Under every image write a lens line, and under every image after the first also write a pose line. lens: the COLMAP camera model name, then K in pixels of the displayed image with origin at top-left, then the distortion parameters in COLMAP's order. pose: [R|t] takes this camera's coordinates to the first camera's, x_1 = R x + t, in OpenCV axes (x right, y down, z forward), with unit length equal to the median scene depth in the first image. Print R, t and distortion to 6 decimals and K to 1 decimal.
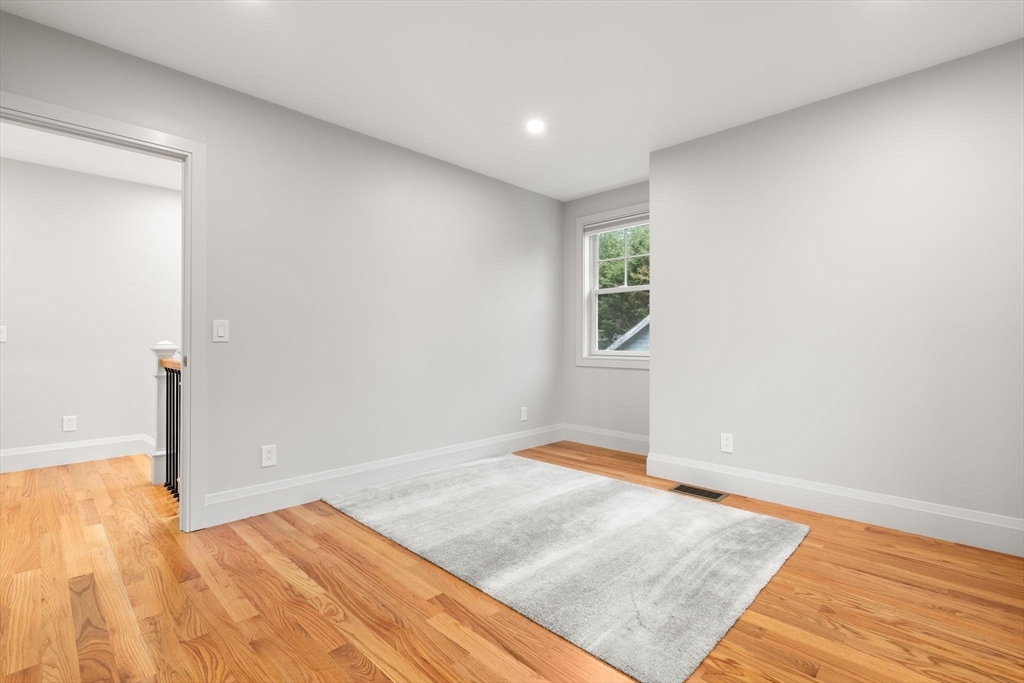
lens RADIAL K [[464.1, 0, 515.7], [0, 464.1, 340.0], [0, 0, 1]] dist [-0.010508, 0.001768]
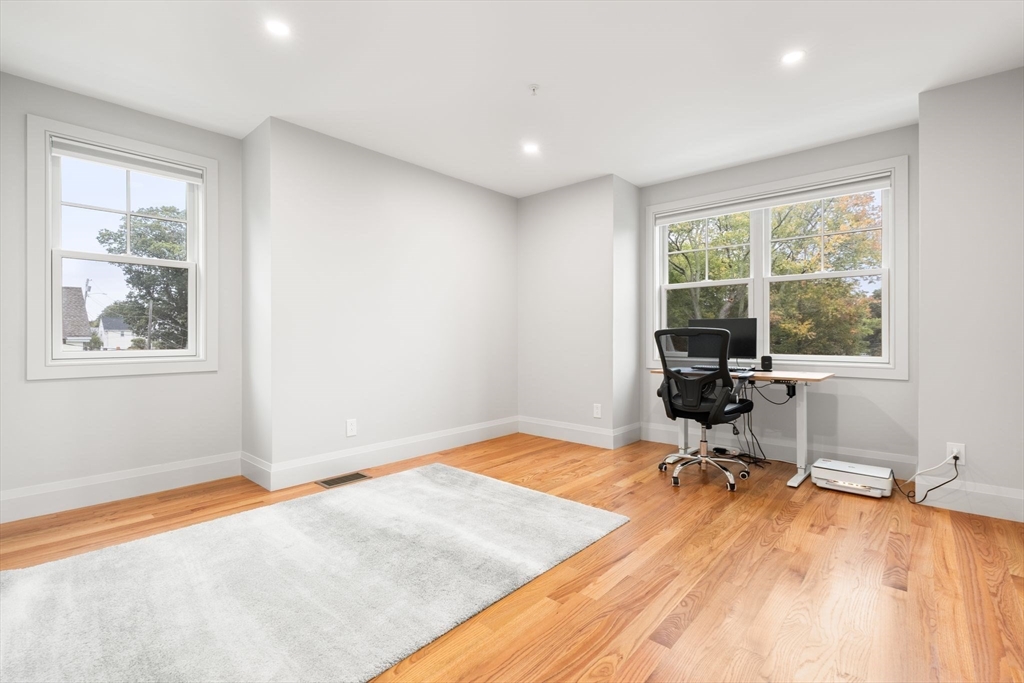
lens RADIAL K [[464.1, 0, 516.0], [0, 464.1, 338.3], [0, 0, 1]] dist [-0.010508, 0.001768]
pose [[-0.042536, -0.007087, 0.999070, -0.938758], [0.002241, 0.999972, 0.007189, 0.006505], [-0.999092, 0.002545, -0.042519, 0.937369]]
